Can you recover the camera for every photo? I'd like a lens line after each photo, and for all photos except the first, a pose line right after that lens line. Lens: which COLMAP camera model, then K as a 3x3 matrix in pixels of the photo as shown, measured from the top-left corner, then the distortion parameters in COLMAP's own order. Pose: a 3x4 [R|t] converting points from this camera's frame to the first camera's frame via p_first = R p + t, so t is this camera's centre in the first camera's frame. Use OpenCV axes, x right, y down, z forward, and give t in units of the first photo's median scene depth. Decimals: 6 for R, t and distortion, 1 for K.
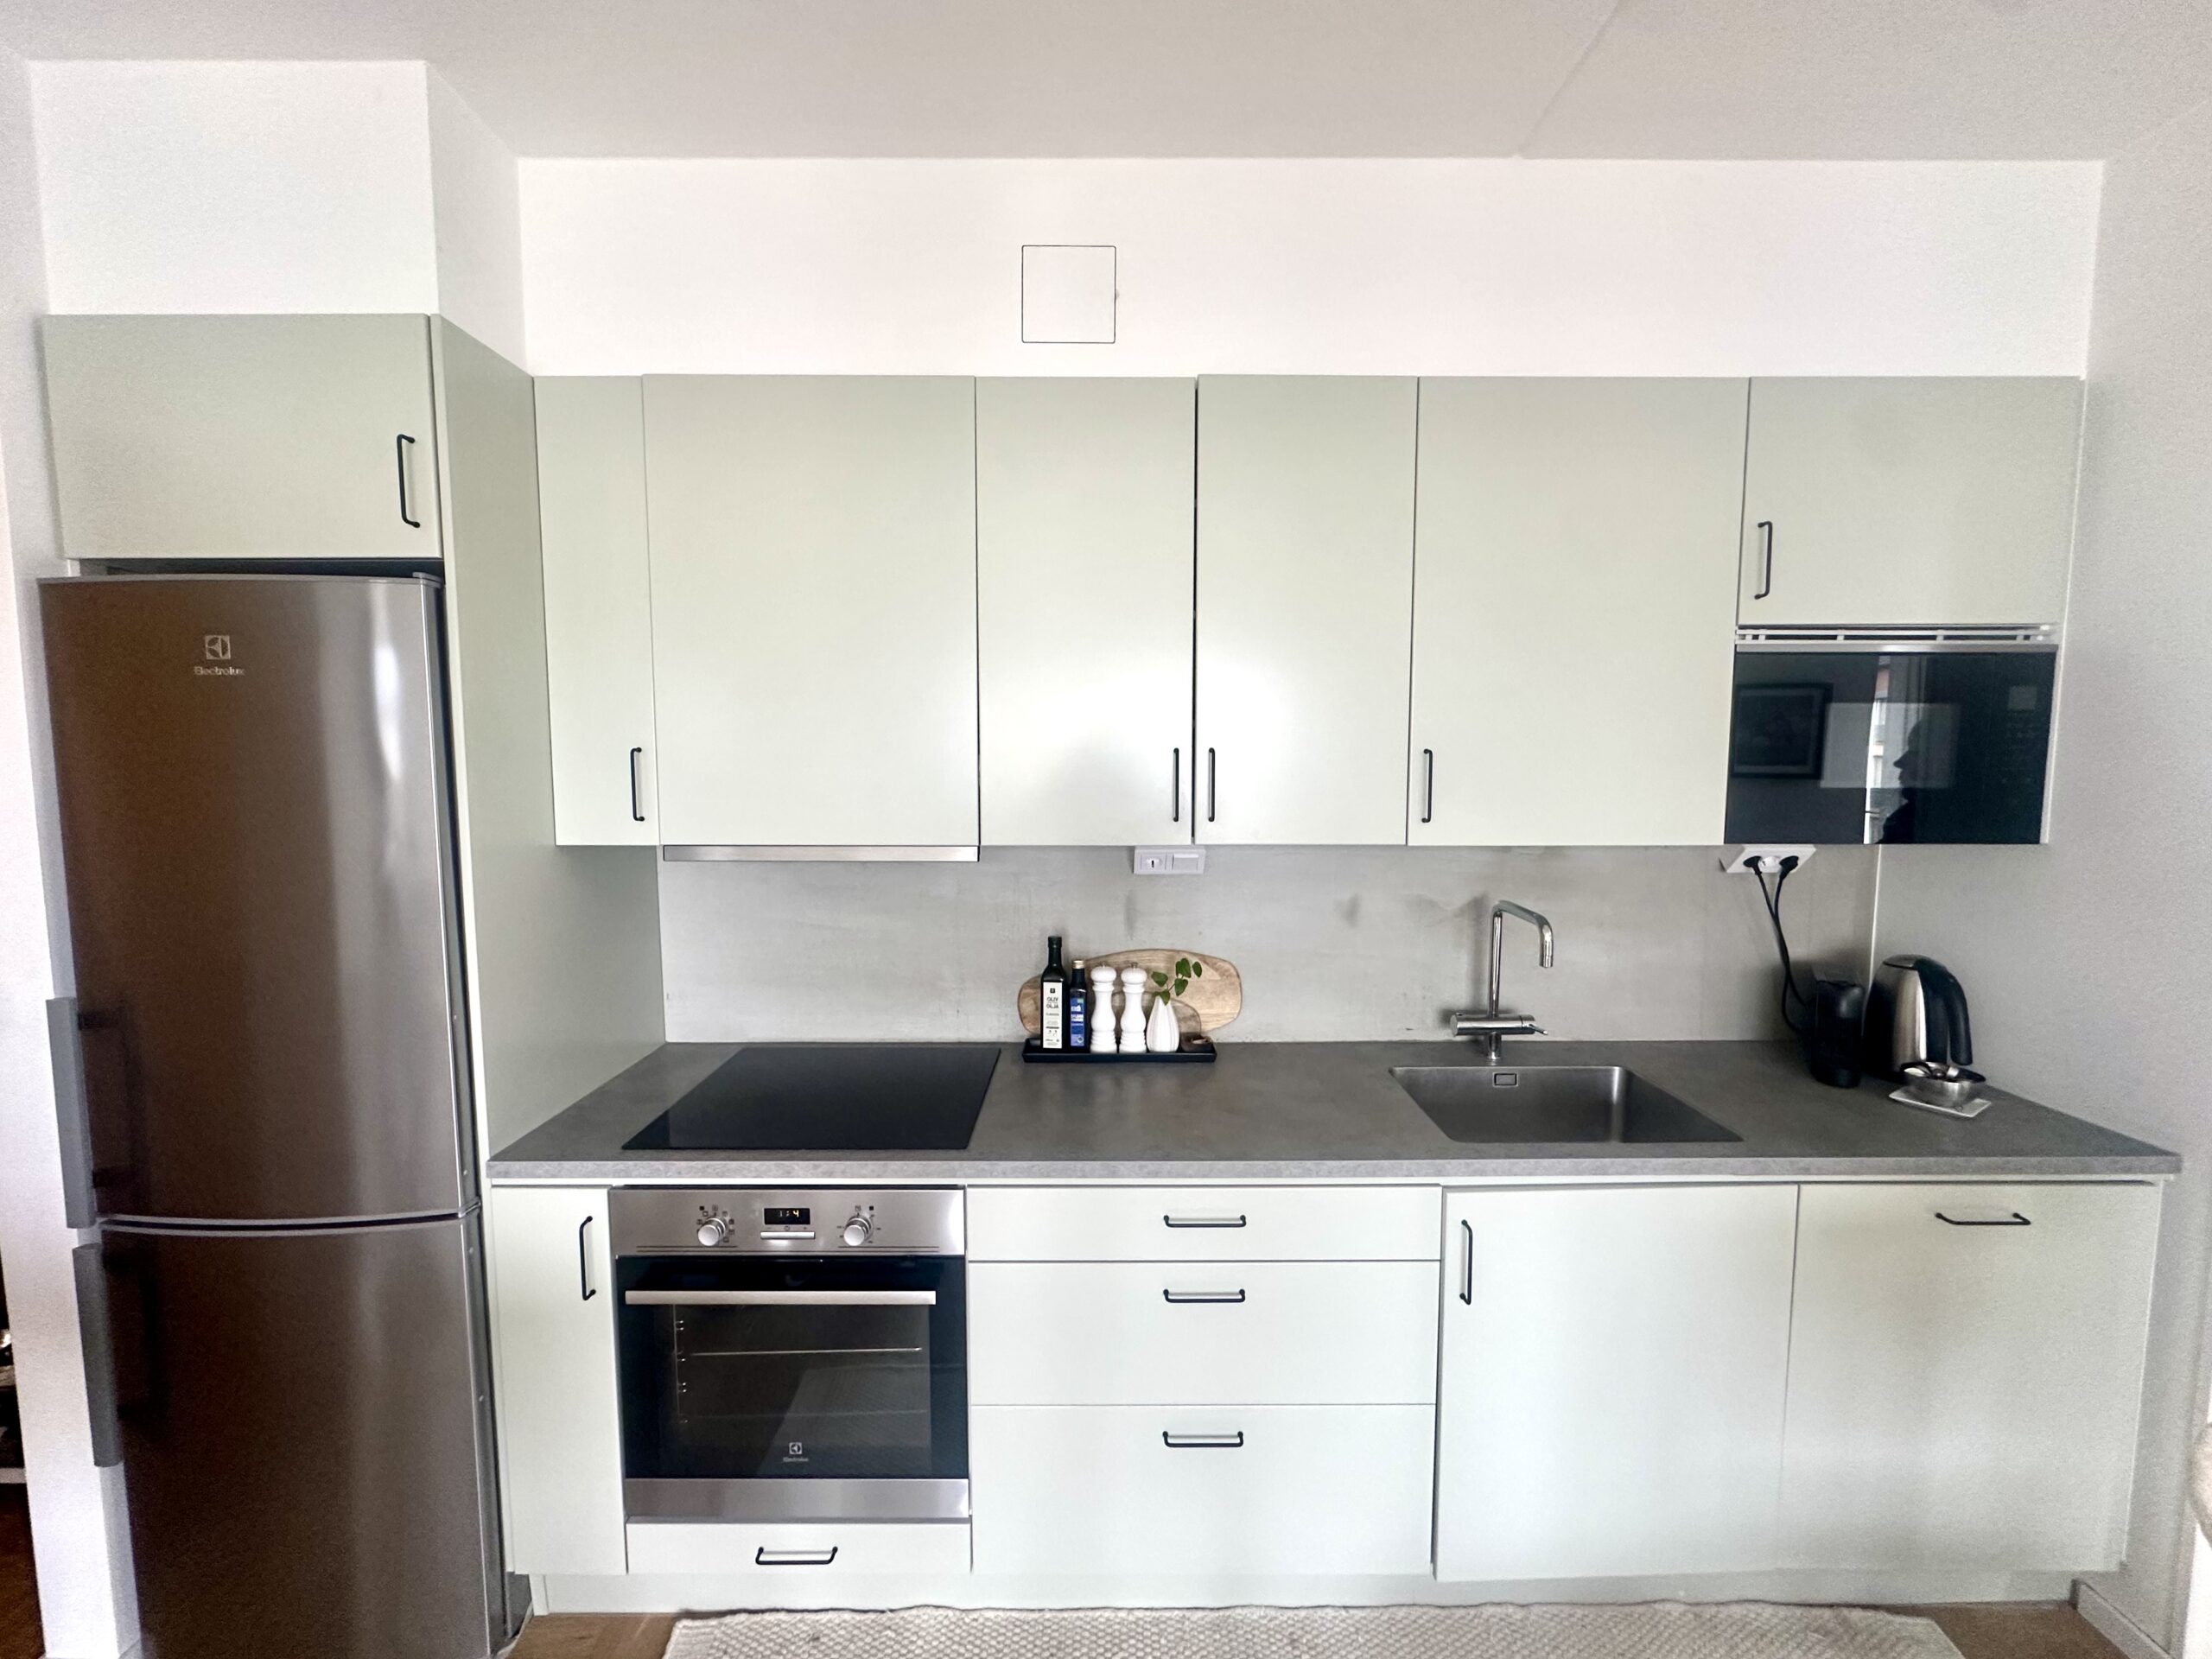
lens RADIAL K [[885.9, 0, 1106.2], [0, 885.9, 821.7], [0, 0, 1]] dist [-0.004048, 0.001641]
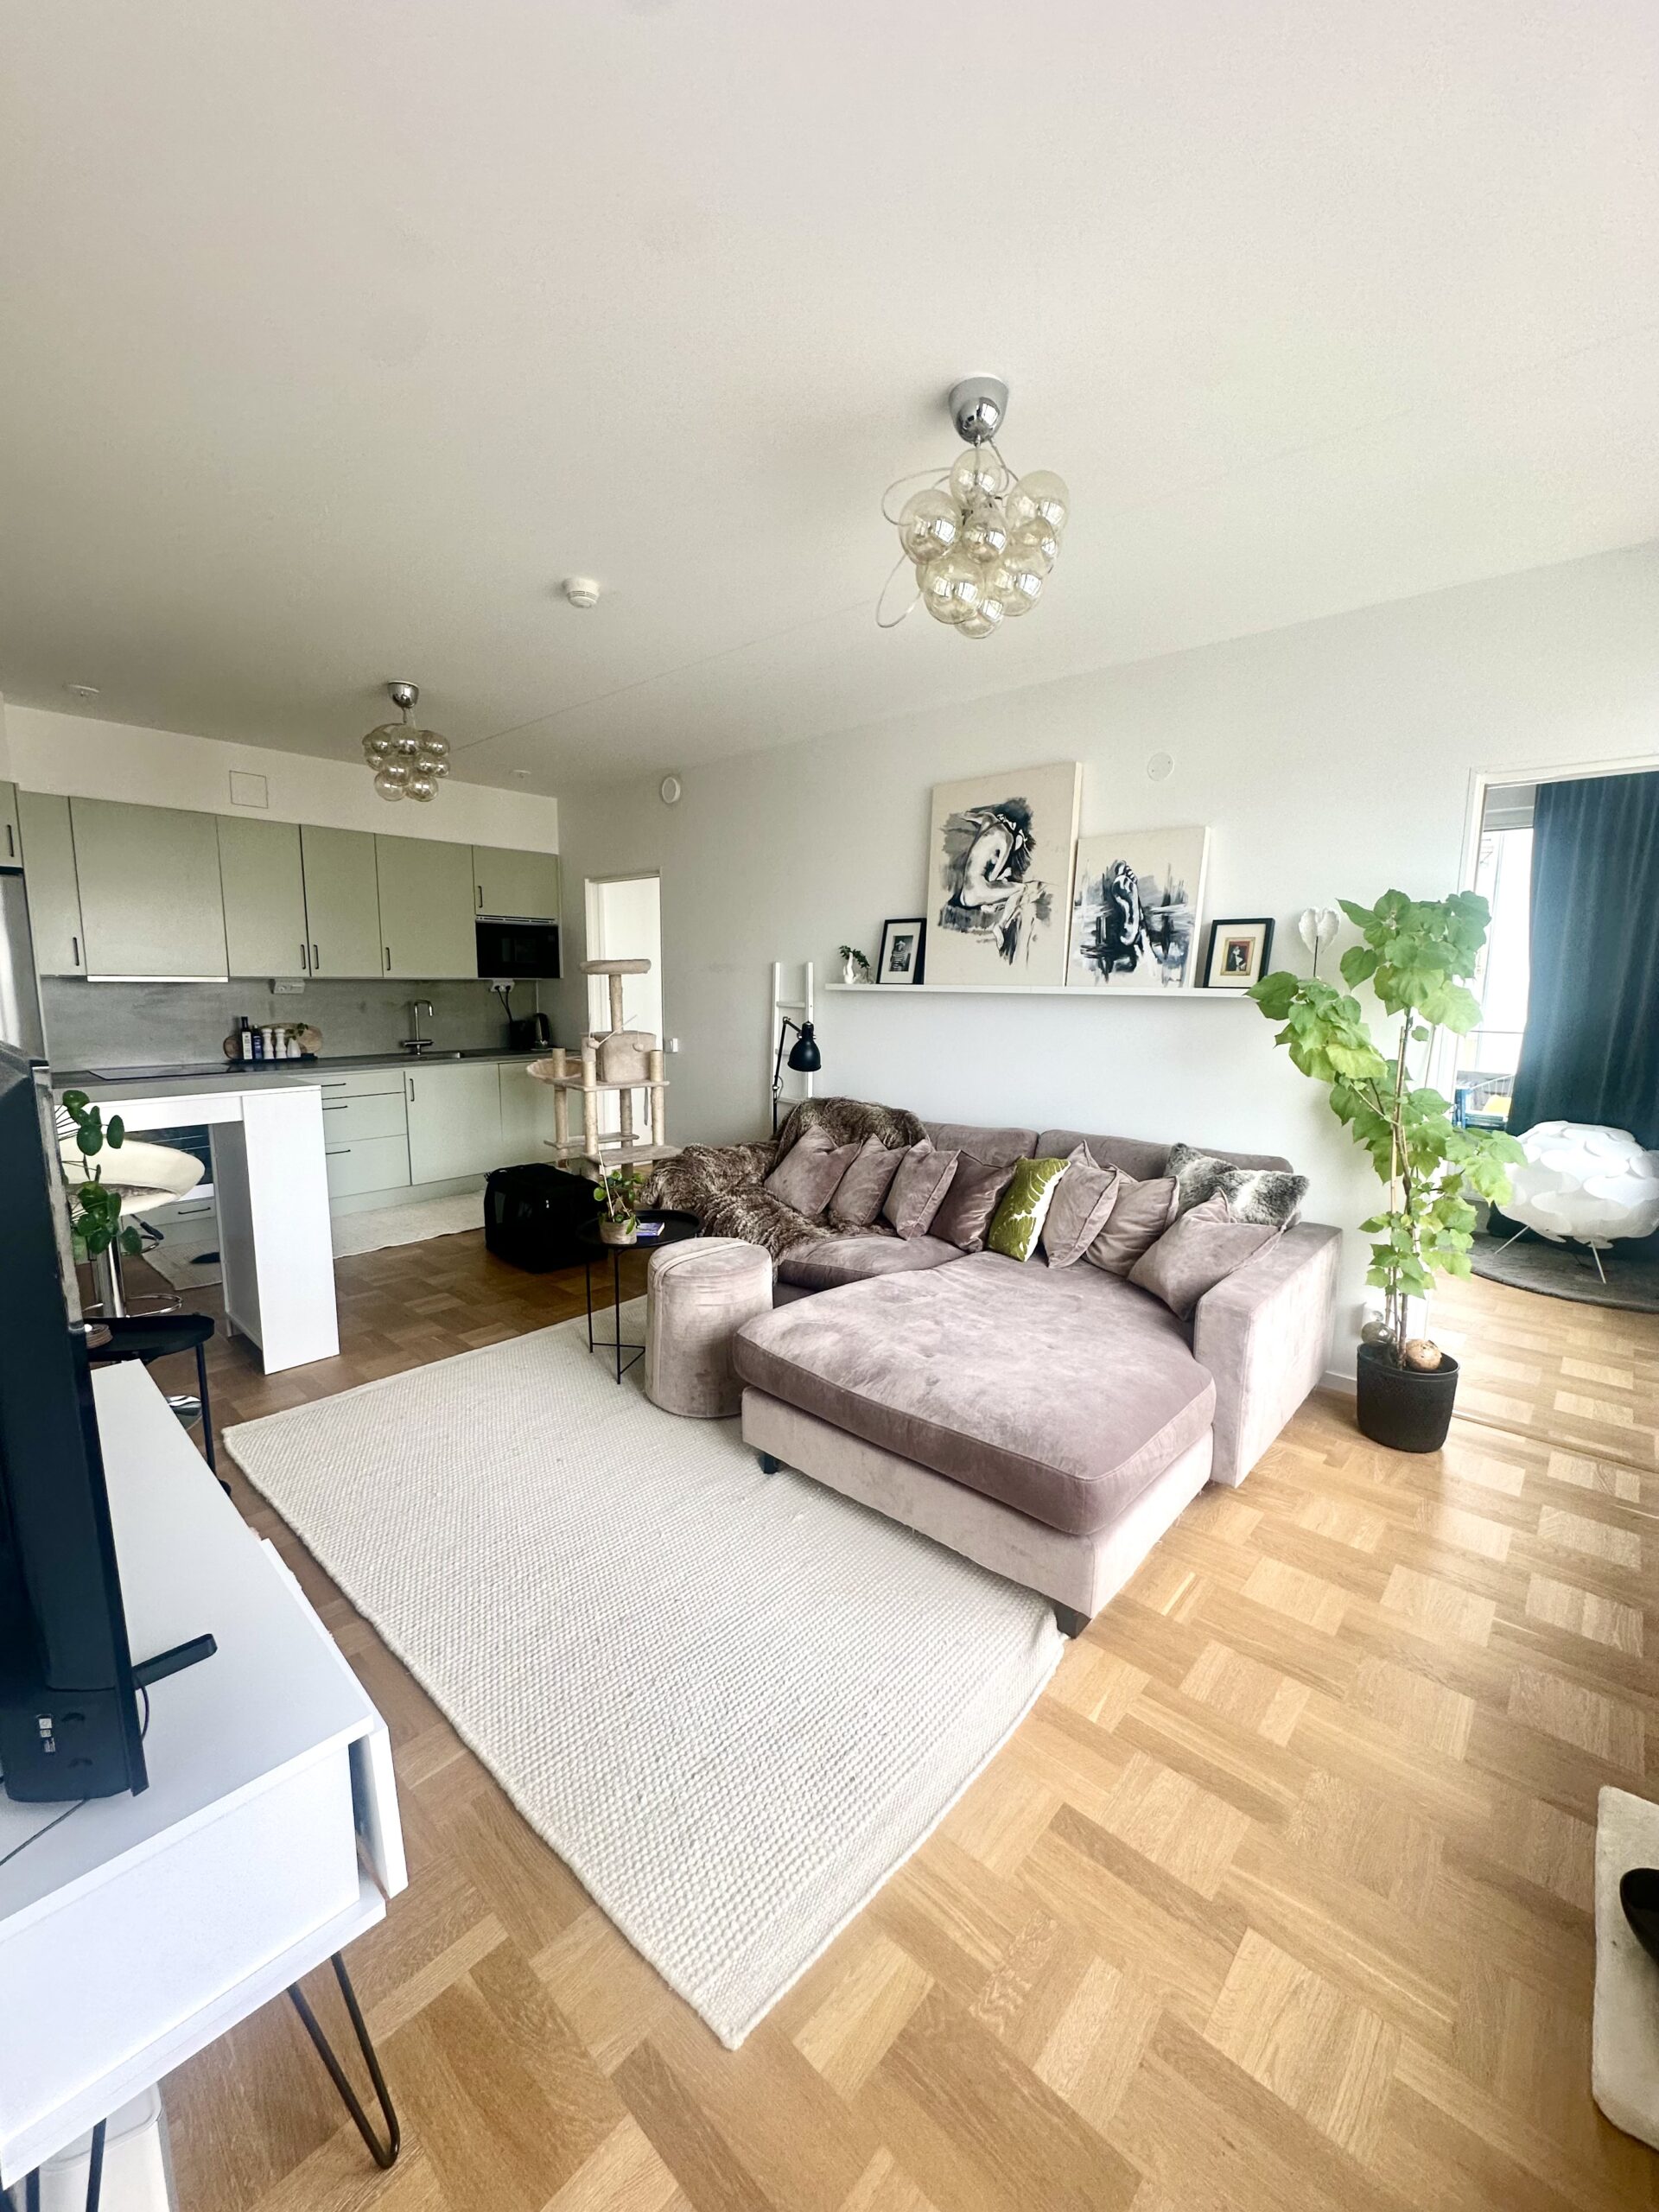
lens RADIAL K [[885.9, 0, 828.4], [0, 885.9, 1110.6], [0, 0, 1]] dist [-0.004048, 0.001641]
pose [[0.676417, -0.101896, 0.729436, -0.831840], [0.039947, 0.994001, 0.101810, 0.210854], [-0.735435, -0.039727, 0.676430, -2.064753]]
